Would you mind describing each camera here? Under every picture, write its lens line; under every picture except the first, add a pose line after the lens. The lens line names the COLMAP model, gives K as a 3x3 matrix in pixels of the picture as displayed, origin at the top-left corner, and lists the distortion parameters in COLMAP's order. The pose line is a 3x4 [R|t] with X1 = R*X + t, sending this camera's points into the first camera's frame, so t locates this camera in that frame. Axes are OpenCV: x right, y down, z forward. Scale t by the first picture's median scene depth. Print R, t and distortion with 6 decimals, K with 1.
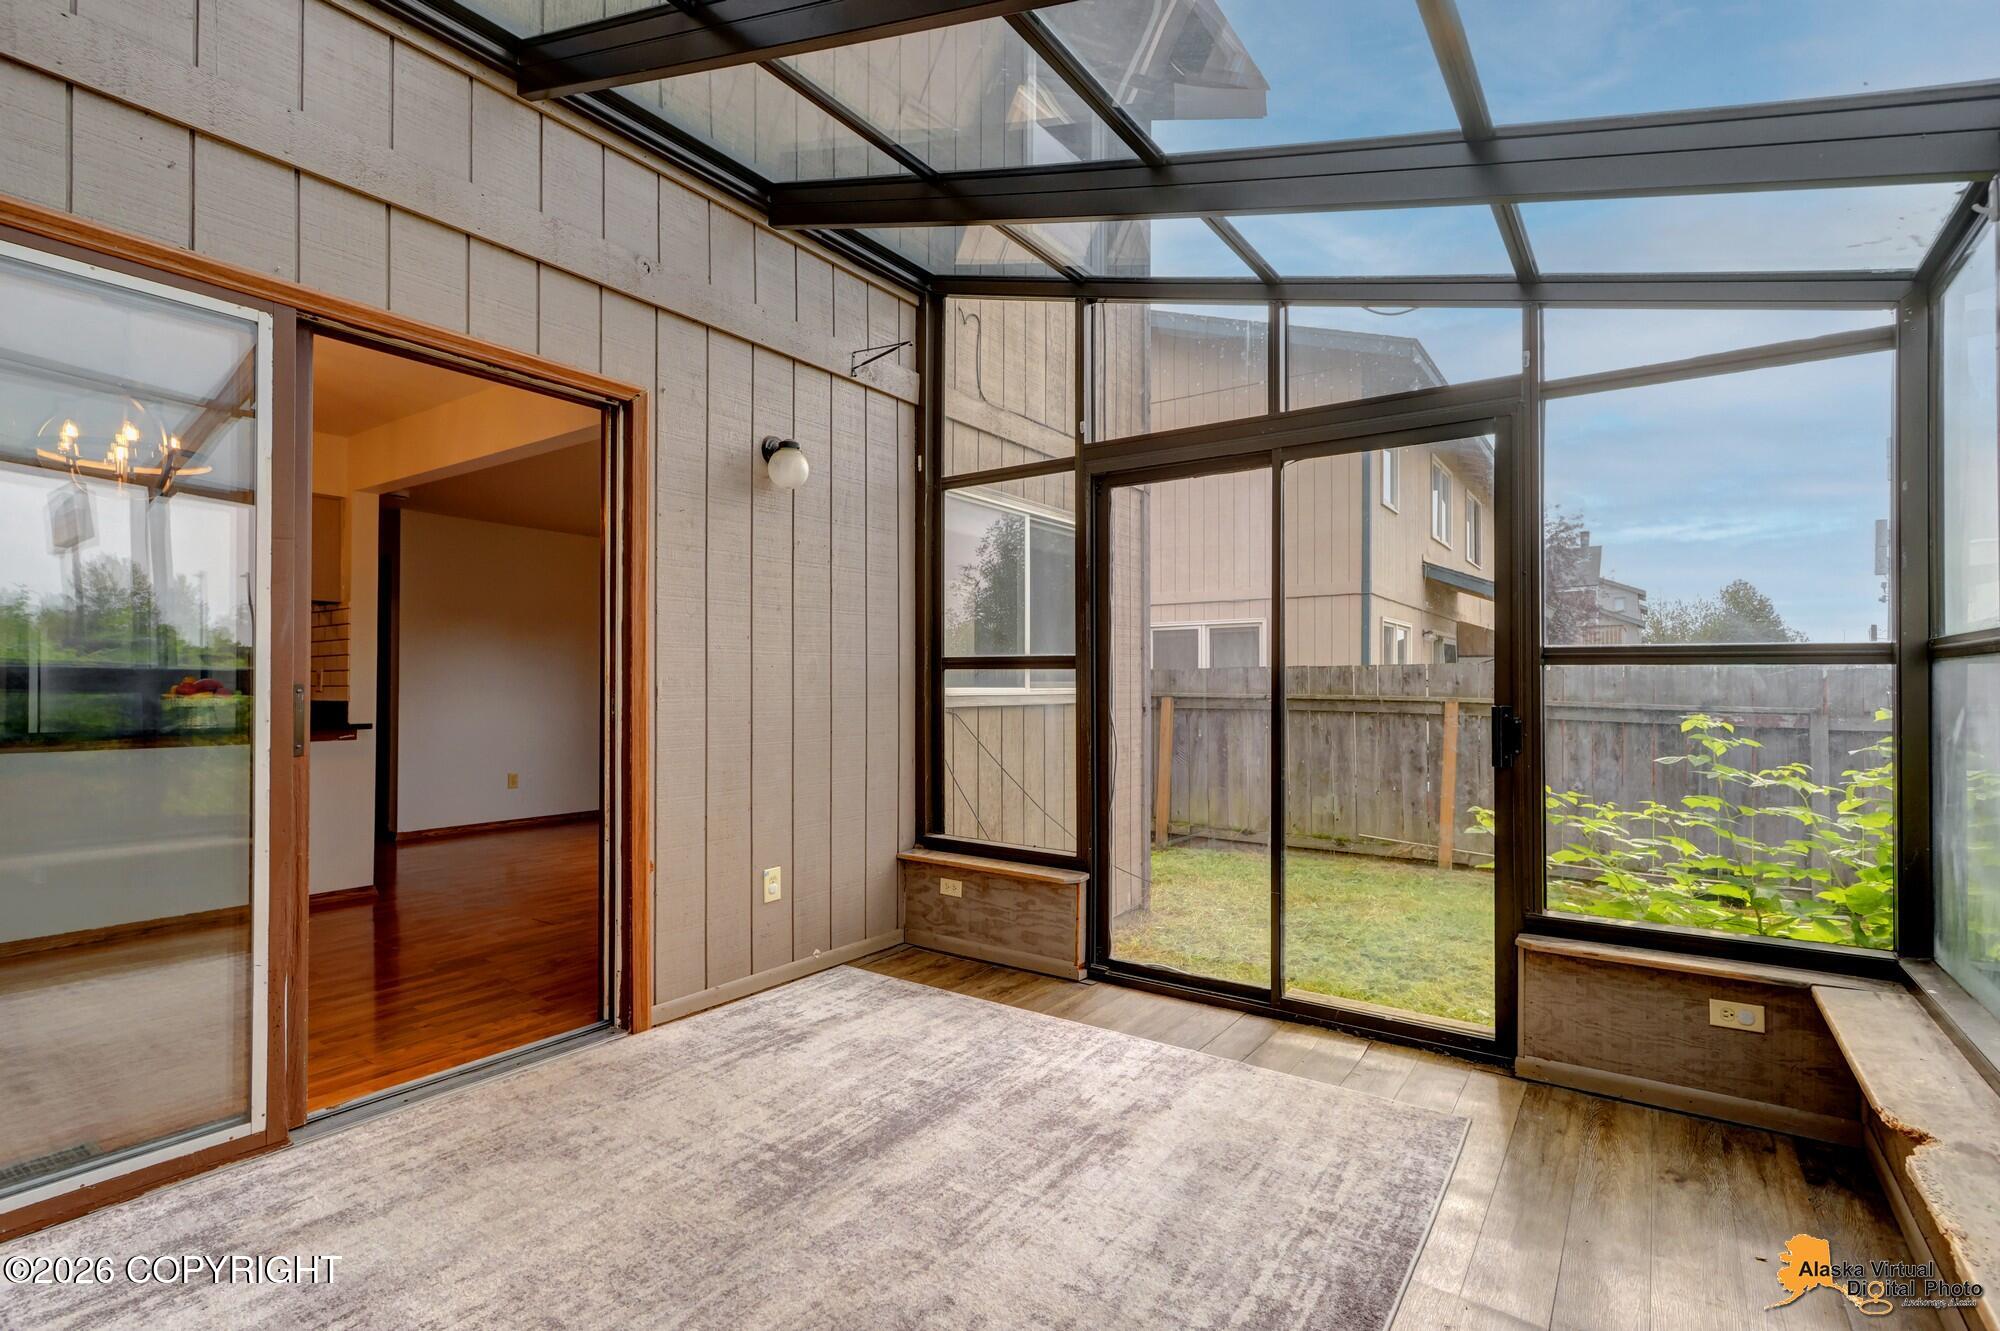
lens RADIAL K [[953.3, 0, 1005.6], [0, 953.3, 699.5], [0, 0, 1]] dist [0.015387, -0.002498]
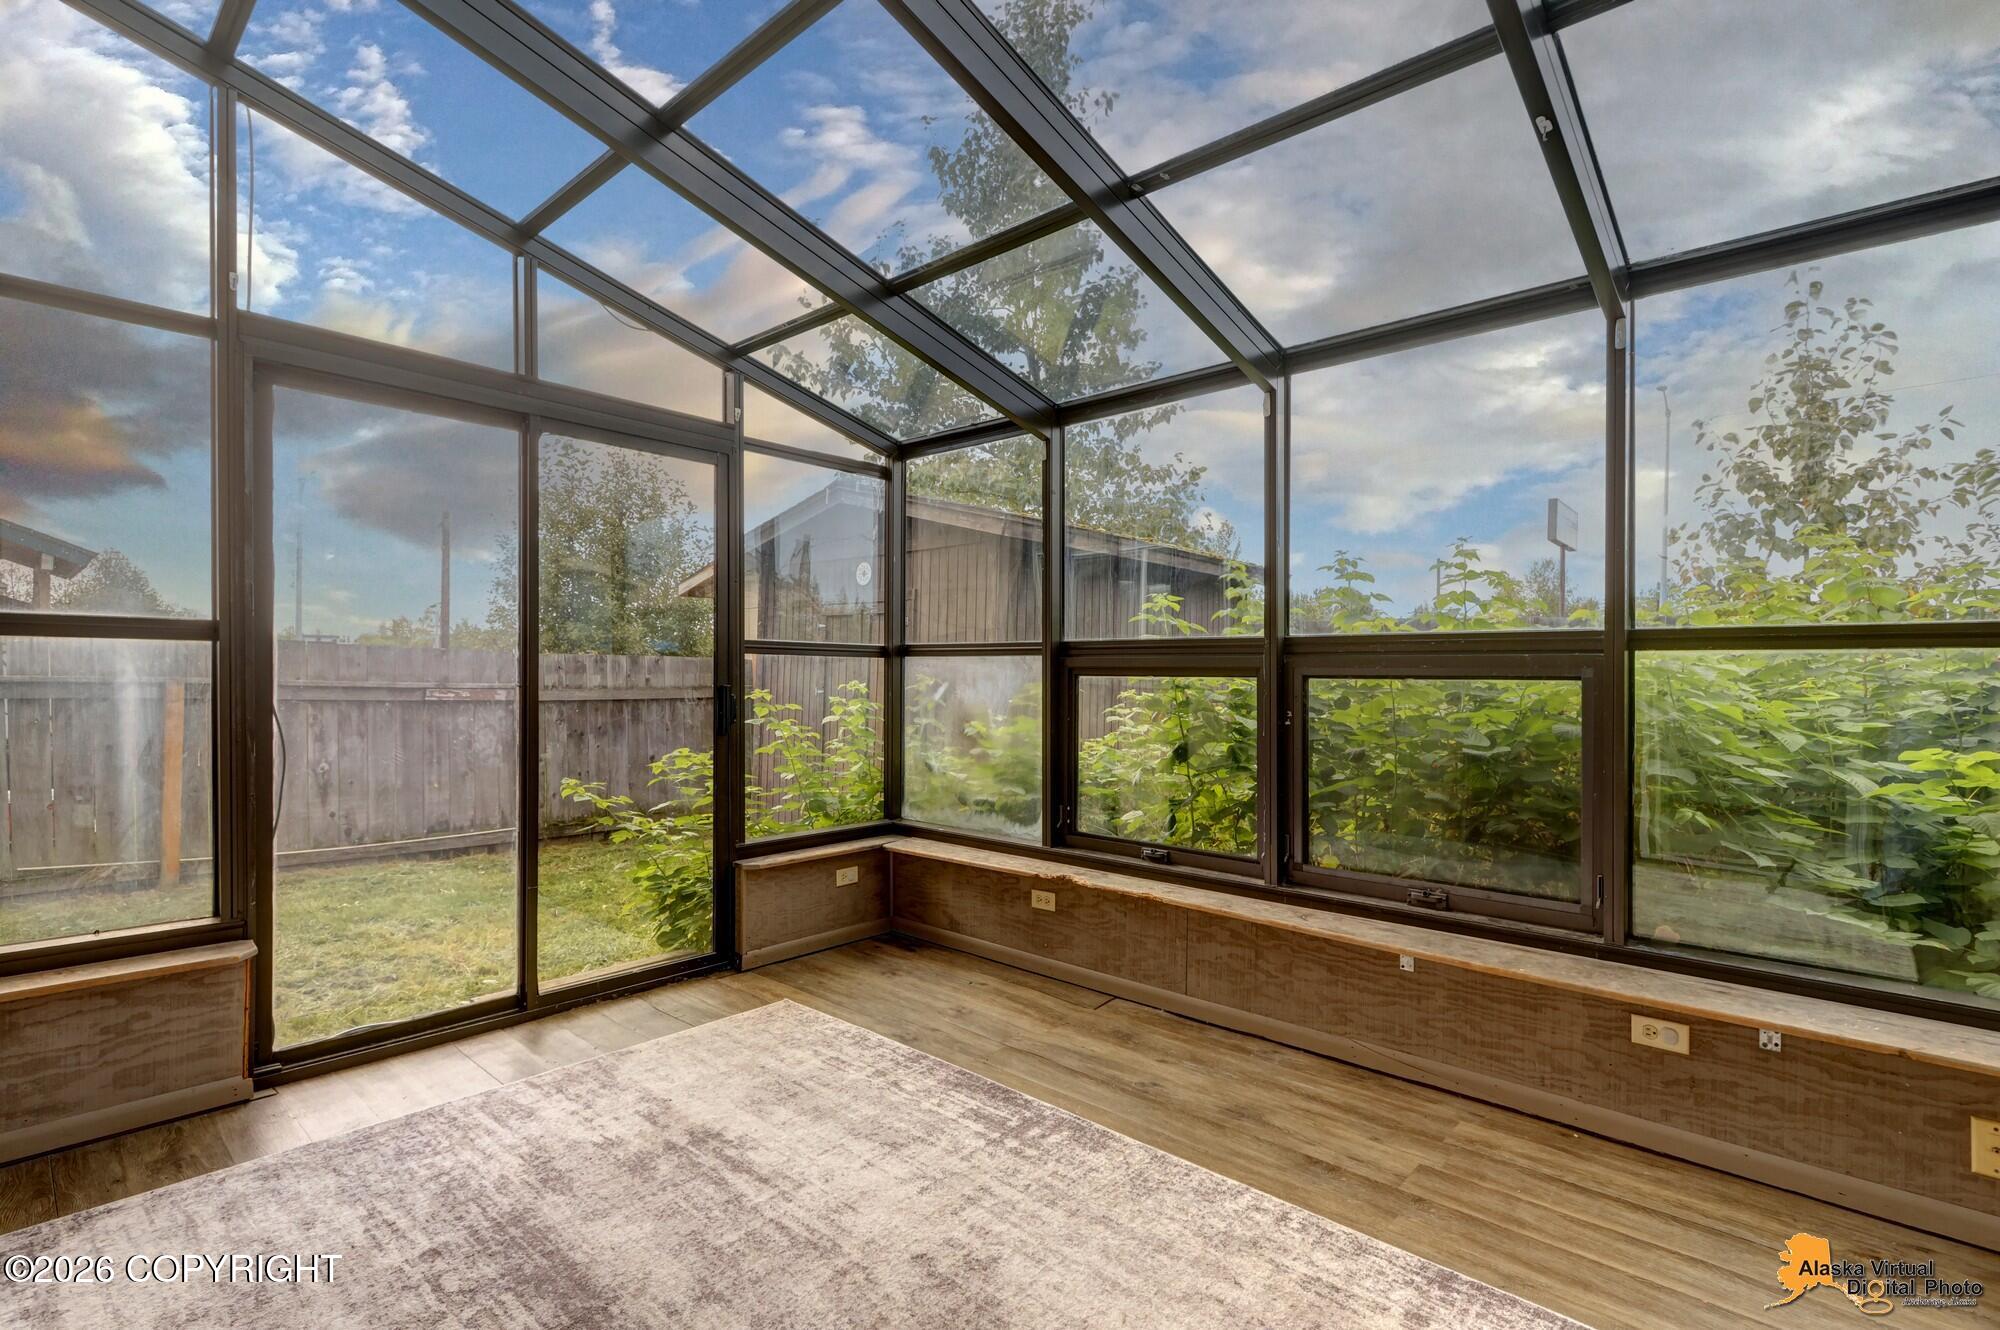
lens RADIAL K [[953.3, 0, 996.2], [0, 953.3, 662.1], [0, 0, 1]] dist [0.015387, -0.002498]
pose [[0.120775, 0.007529, 0.992651, -0.713617], [0.007599, 0.999935, -0.008509, -0.007796], [-0.992651, 0.008571, 0.120710, 0.513095]]
